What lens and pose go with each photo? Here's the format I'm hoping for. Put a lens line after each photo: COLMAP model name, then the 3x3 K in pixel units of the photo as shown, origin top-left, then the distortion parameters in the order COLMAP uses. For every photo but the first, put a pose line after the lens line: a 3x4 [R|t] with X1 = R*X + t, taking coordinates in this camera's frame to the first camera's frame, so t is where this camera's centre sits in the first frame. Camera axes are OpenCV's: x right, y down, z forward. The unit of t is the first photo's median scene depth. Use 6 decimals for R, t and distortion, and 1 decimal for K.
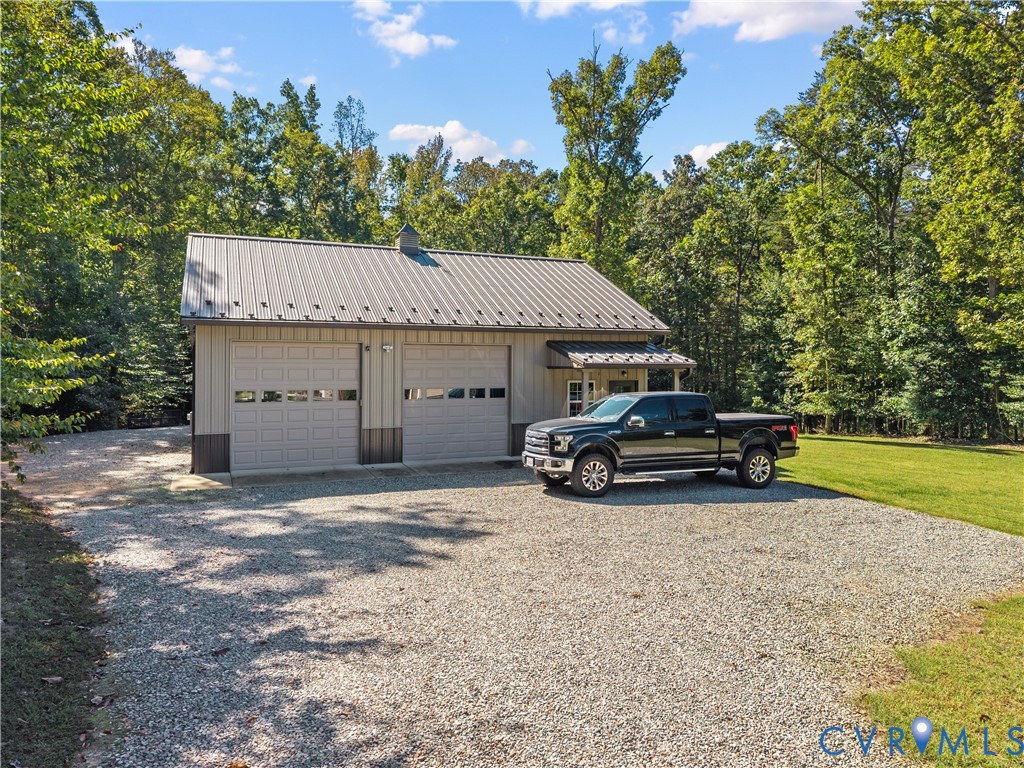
lens RADIAL K [[712.5, 0, 511.7], [0, 712.5, 384.4], [0, 0, 1]] dist [0.003440, -0.000350]
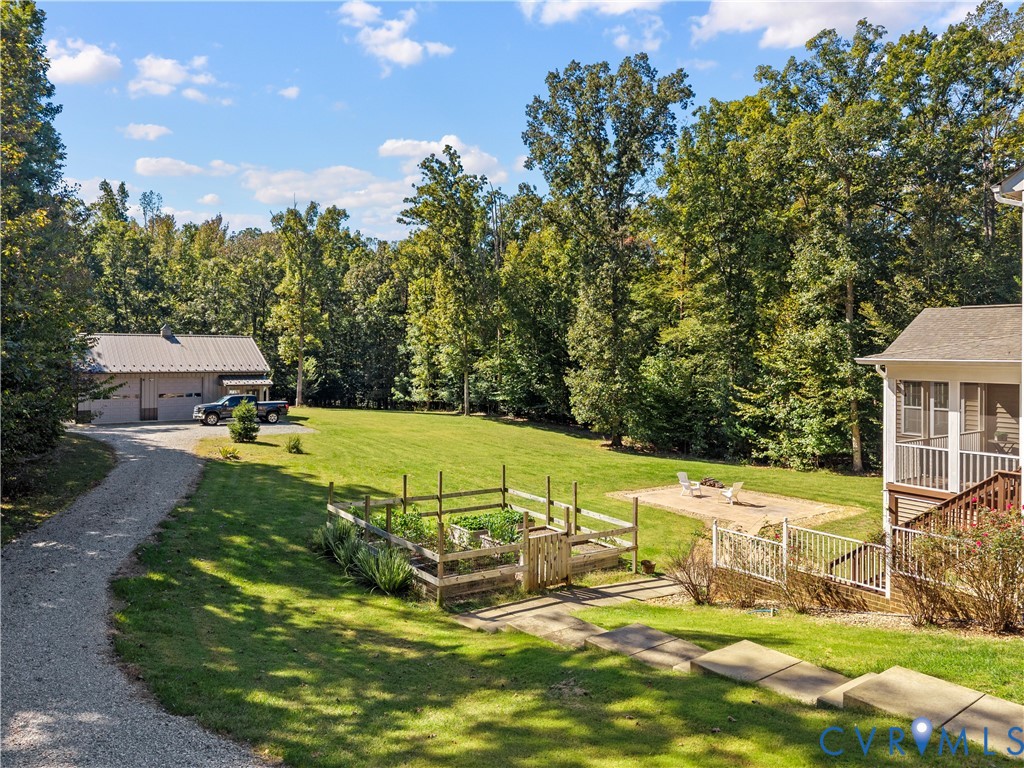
lens RADIAL K [[712.5, 0, 512.4], [0, 712.5, 383.3], [0, 0, 1]] dist [0.003440, -0.000350]
pose [[0.975048, -0.003984, 0.221959, 0.197464], [0.002073, 0.999959, 0.008844, -0.019450], [-0.221985, -0.008163, 0.975016, -0.694048]]
